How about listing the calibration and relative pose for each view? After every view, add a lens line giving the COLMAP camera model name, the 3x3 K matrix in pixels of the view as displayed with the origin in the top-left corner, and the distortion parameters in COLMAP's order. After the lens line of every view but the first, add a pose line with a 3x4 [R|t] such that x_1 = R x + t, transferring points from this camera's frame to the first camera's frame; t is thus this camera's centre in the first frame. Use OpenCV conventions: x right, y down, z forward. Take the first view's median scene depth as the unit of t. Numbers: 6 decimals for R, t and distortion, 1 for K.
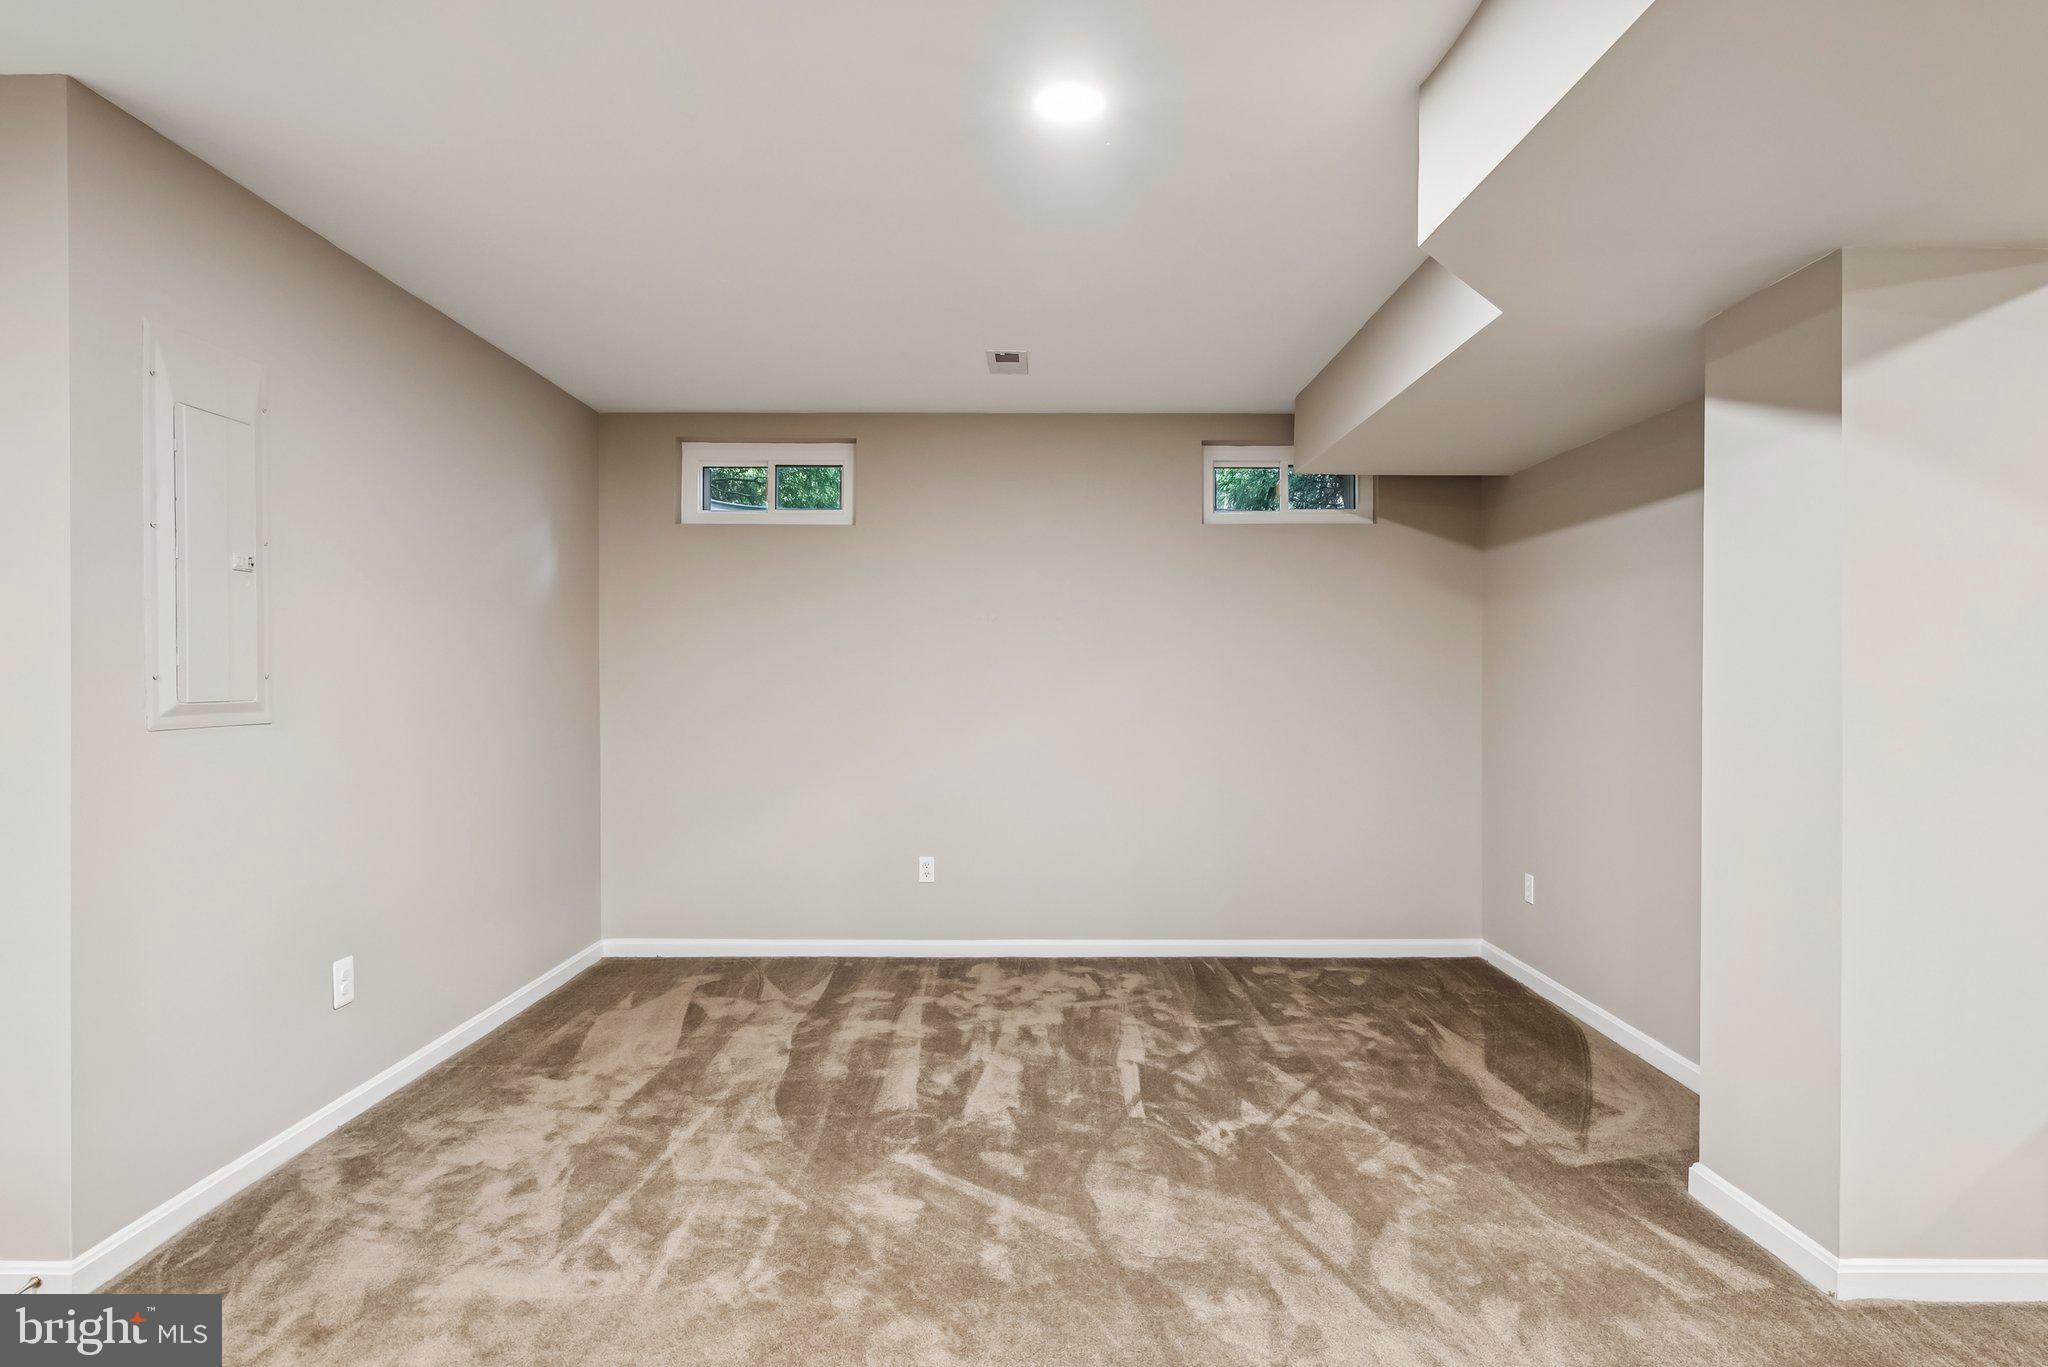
lens RADIAL K [[1135.6, 0, 1038.4], [0, 1135.6, 676.1], [0, 0, 1]] dist [0.000077, 0.000272]
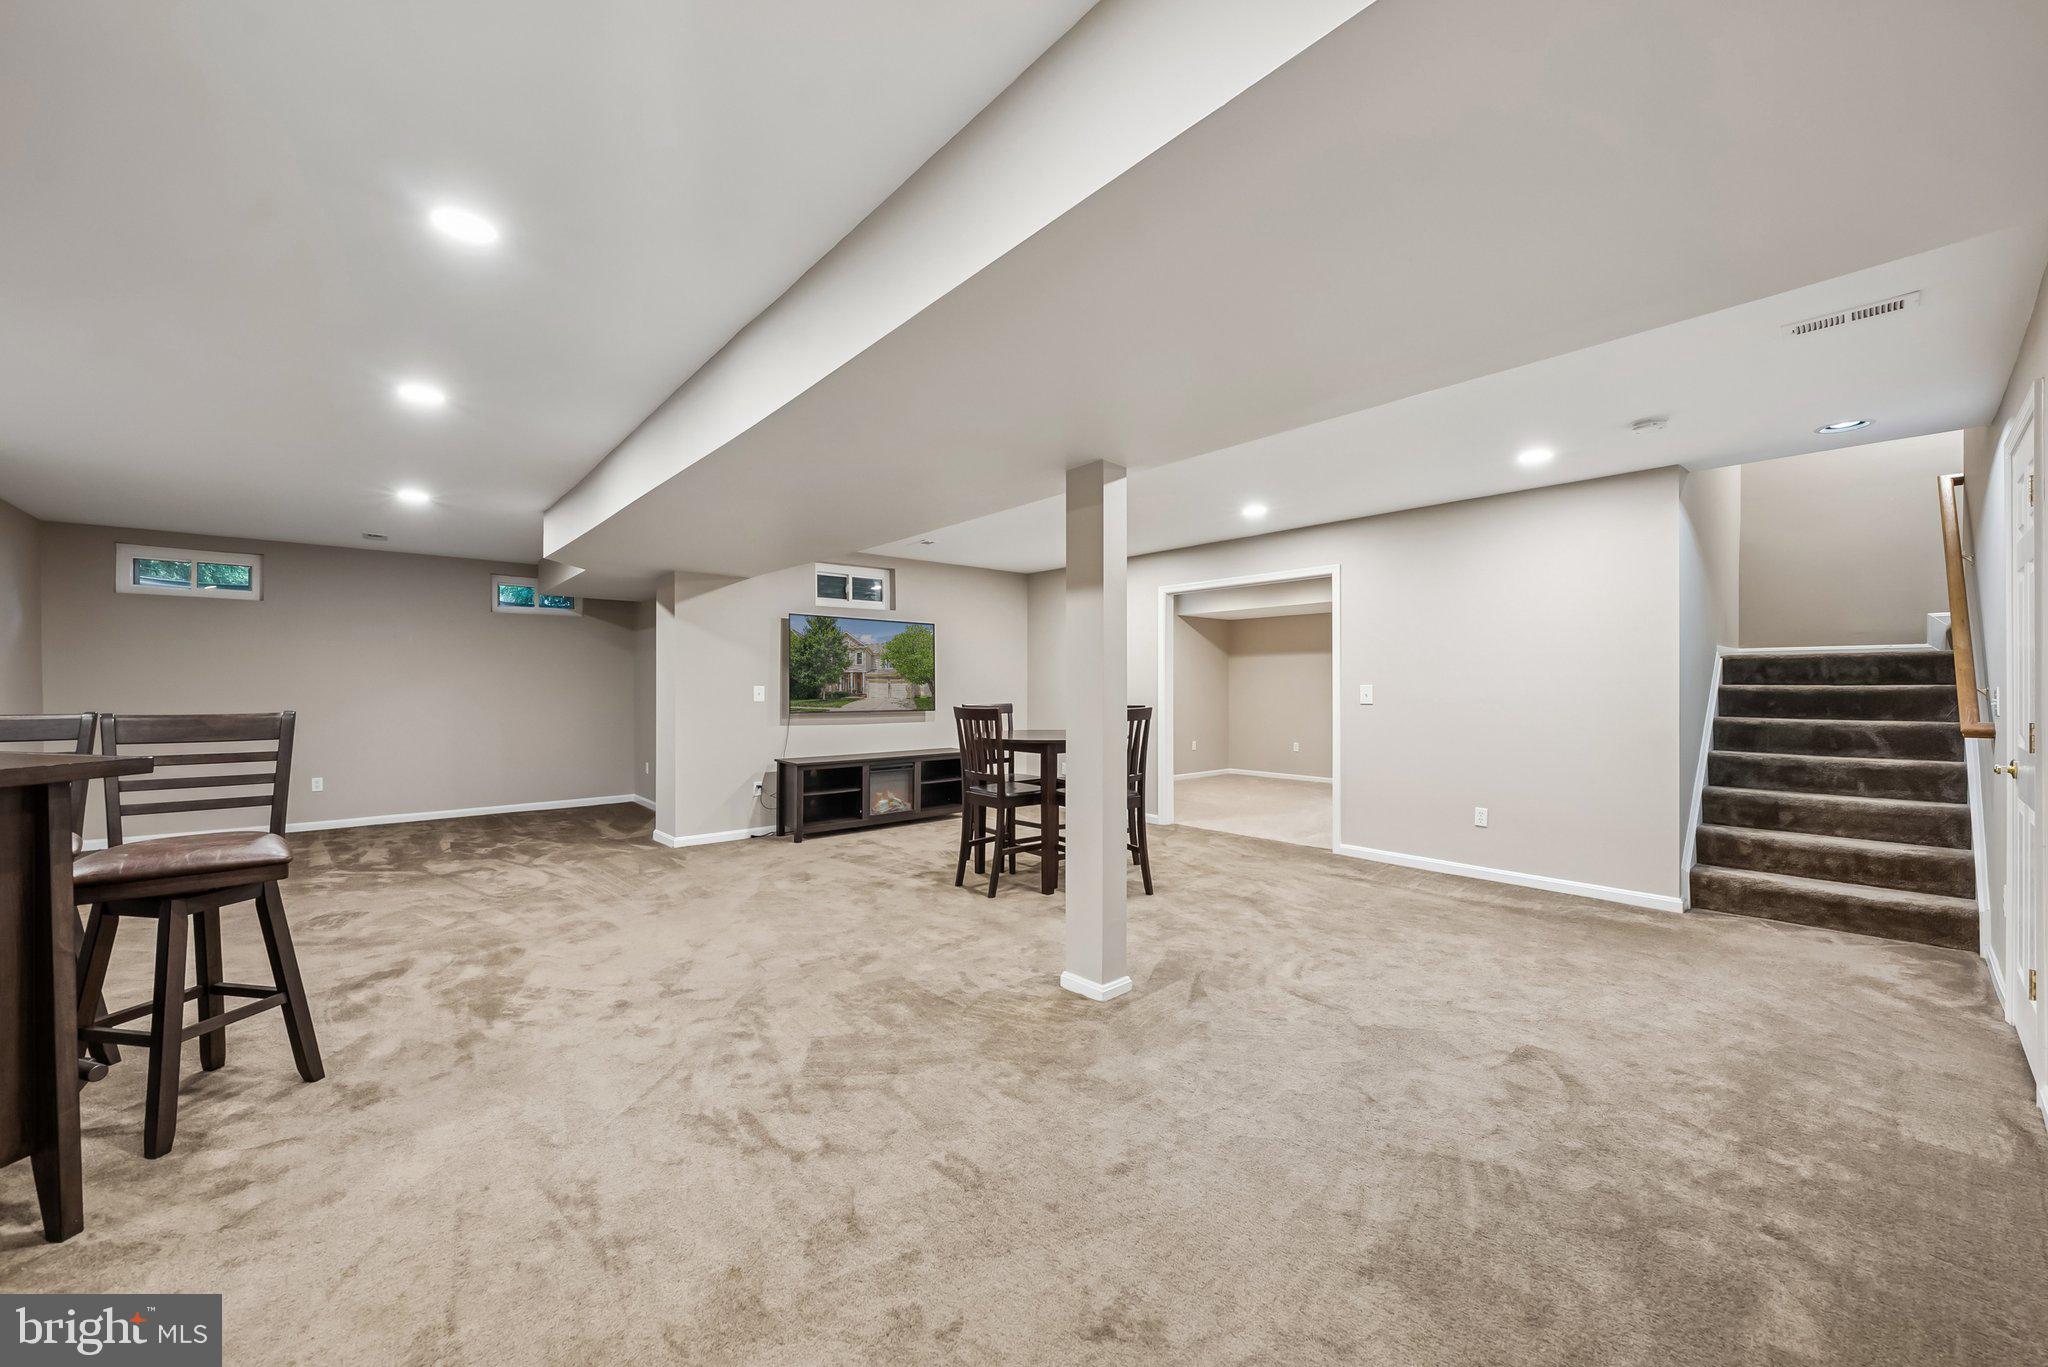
lens RADIAL K [[756.3, 0, 1023.7], [0, 756.3, 681.7], [0, 0, 1]] dist [-0.002766, -0.000070]
pose [[0.760937, -0.002695, 0.648820, -0.035118], [0.002636, 0.999996, 0.001062, -0.006013], [-0.648820, 0.000903, 0.760941, -1.416079]]
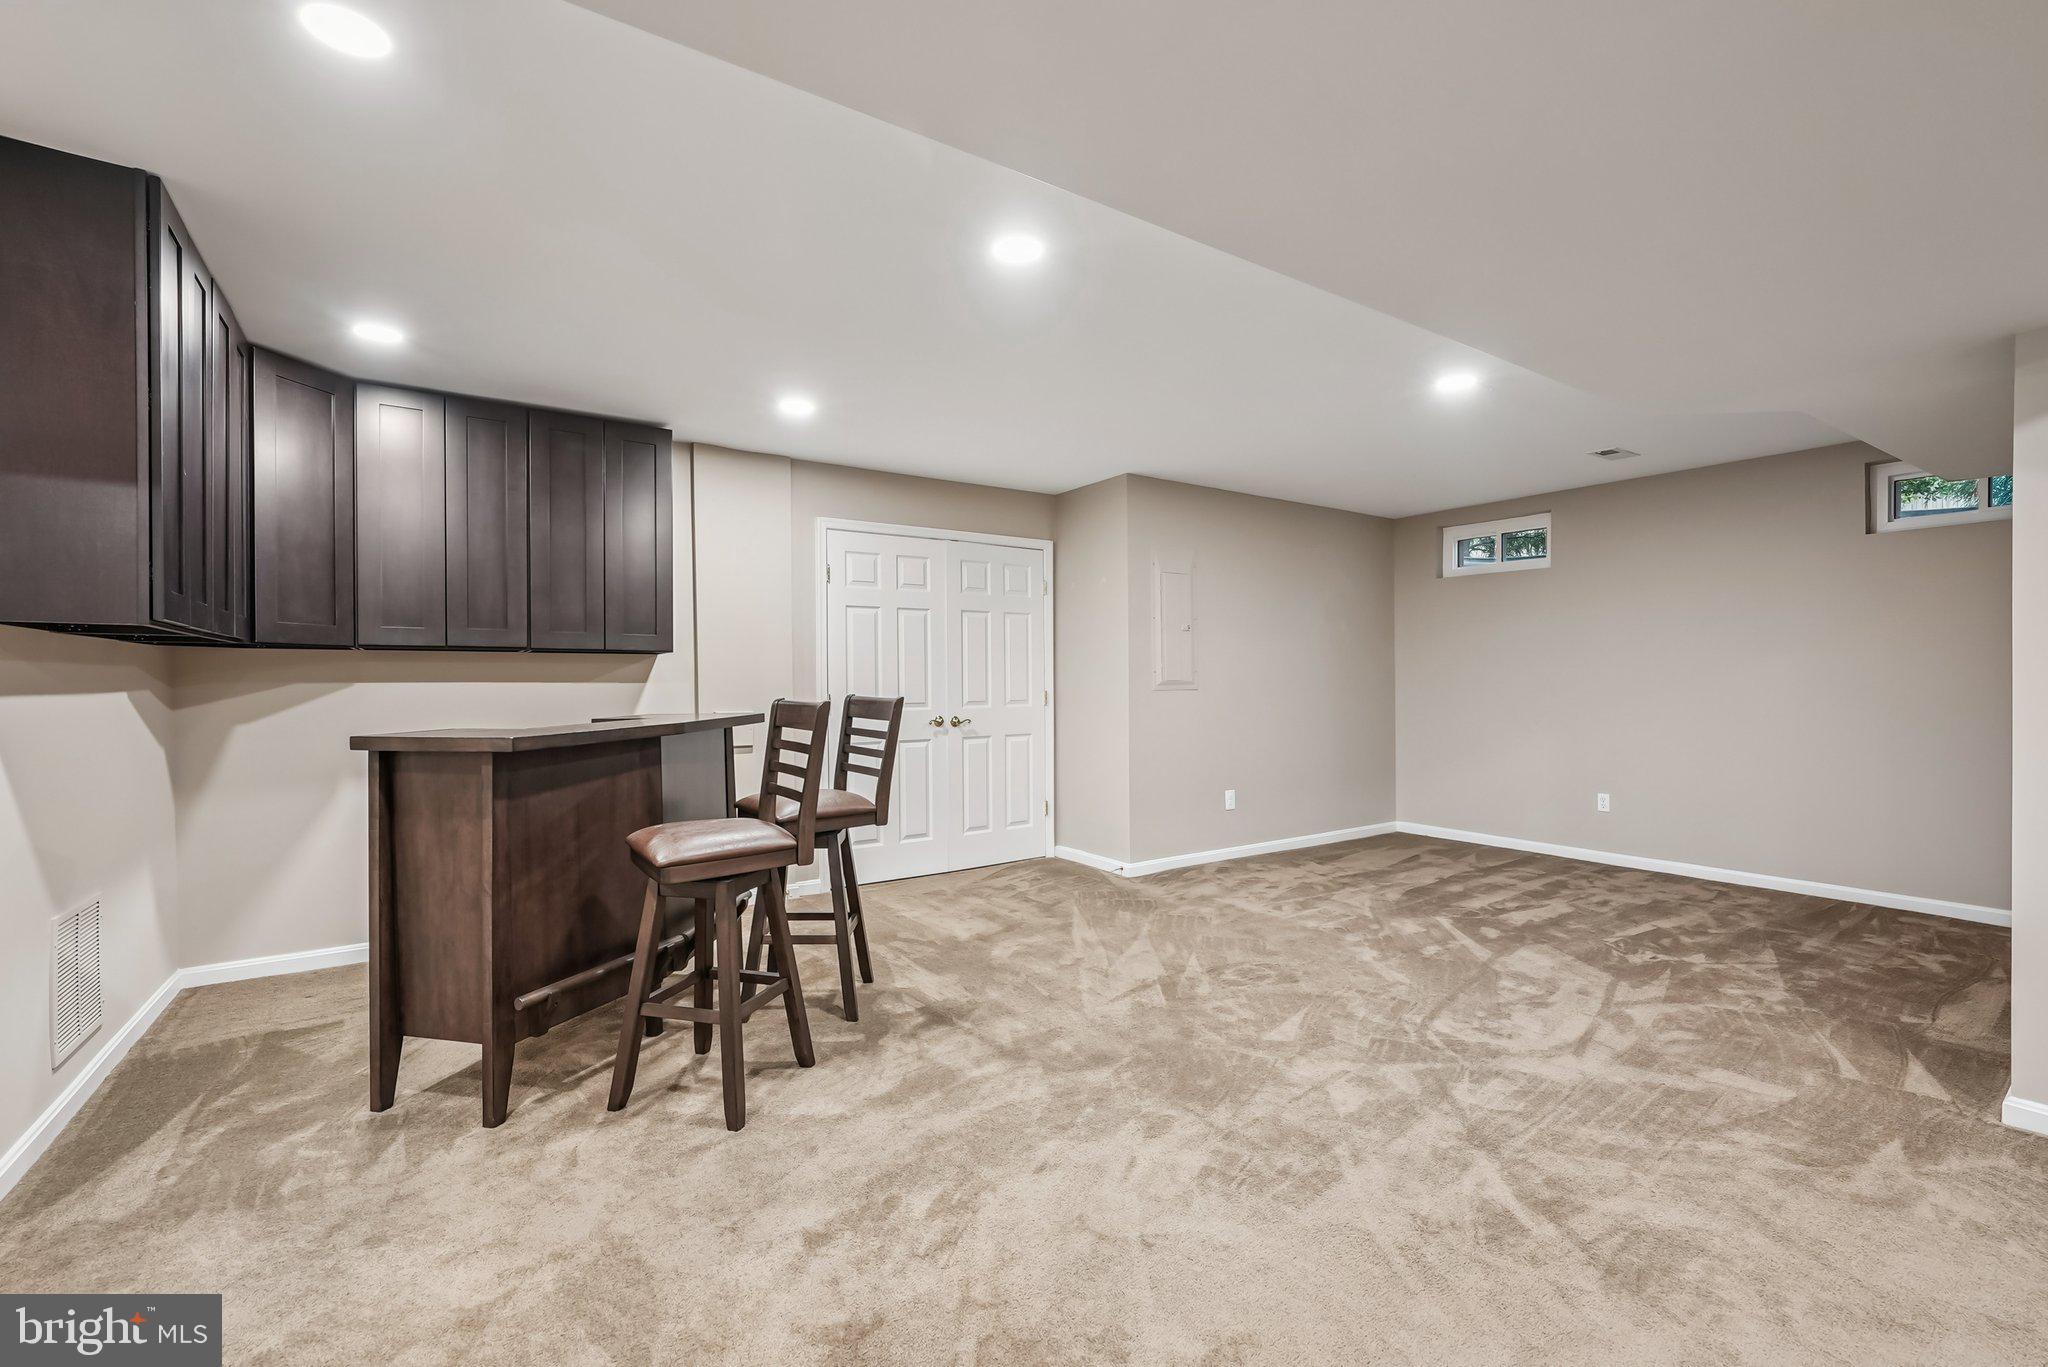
lens RADIAL K [[884.5, 0, 1021.5], [0, 884.5, 686.3], [0, 0, 1]] dist [-0.002695, -0.000110]
pose [[0.559713, 0.003987, -0.828677, 0.768631], [-0.001232, 0.999991, 0.003979, 0.027563], [0.828685, -0.001206, 0.559713, -0.452410]]
